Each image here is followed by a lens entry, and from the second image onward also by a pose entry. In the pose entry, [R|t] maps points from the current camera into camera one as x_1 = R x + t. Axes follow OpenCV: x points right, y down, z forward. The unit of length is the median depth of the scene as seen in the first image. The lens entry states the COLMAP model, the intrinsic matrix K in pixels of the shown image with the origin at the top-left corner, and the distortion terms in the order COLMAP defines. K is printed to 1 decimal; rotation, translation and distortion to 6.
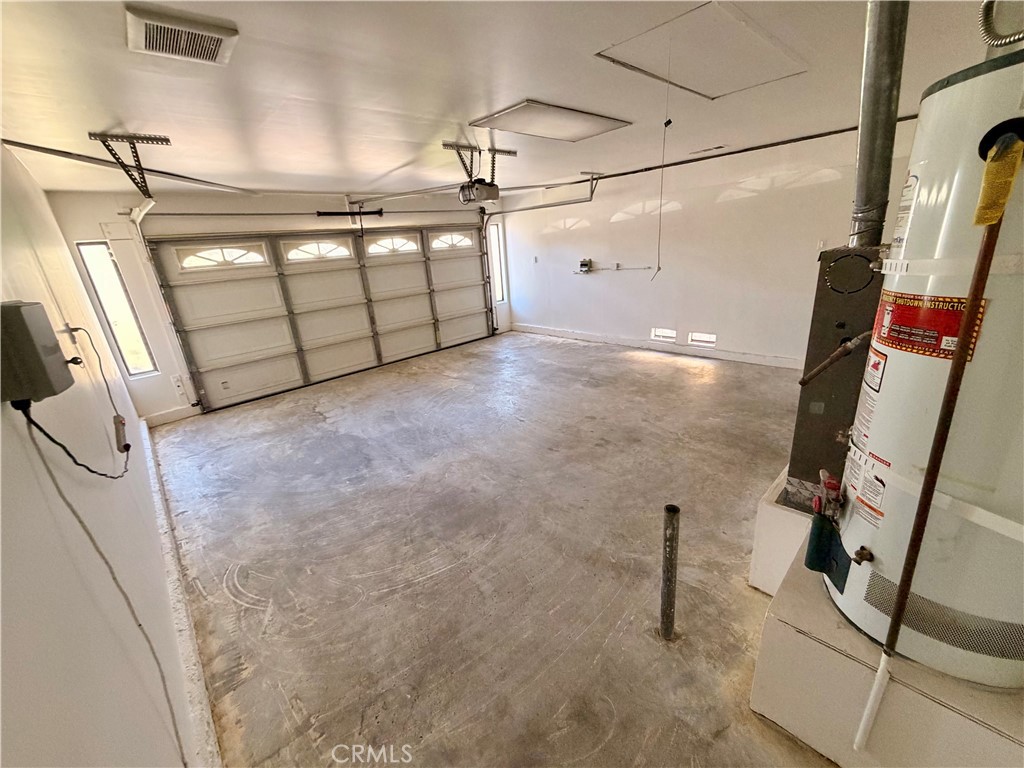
lens RADIAL K [[410.2, 0, 512.2], [0, 410.2, 385.7], [0, 0, 1]] dist [0.000155, 0.000385]
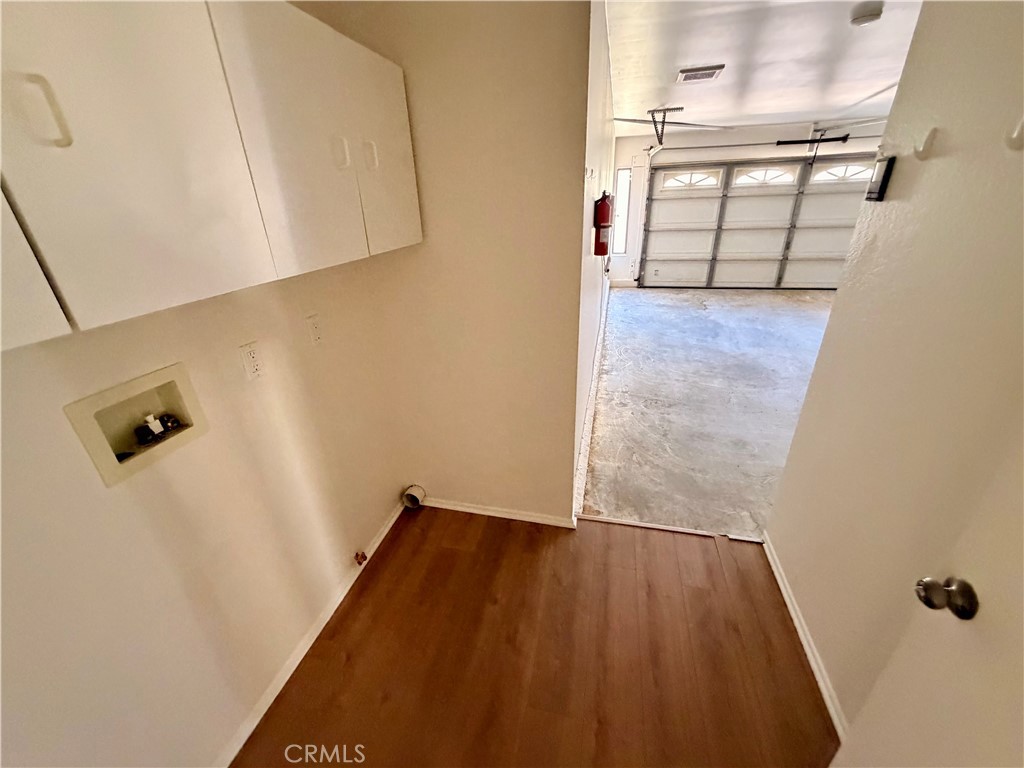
lens RADIAL K [[410.2, 0, 511.4], [0, 410.2, 384.9], [0, 0, 1]] dist [0.000155, 0.000385]
pose [[0.548054, 0.403030, -0.732941, 0.300918], [-0.280577, 0.914072, 0.292830, 0.097553], [0.787980, 0.045160, 0.614042, -0.345319]]
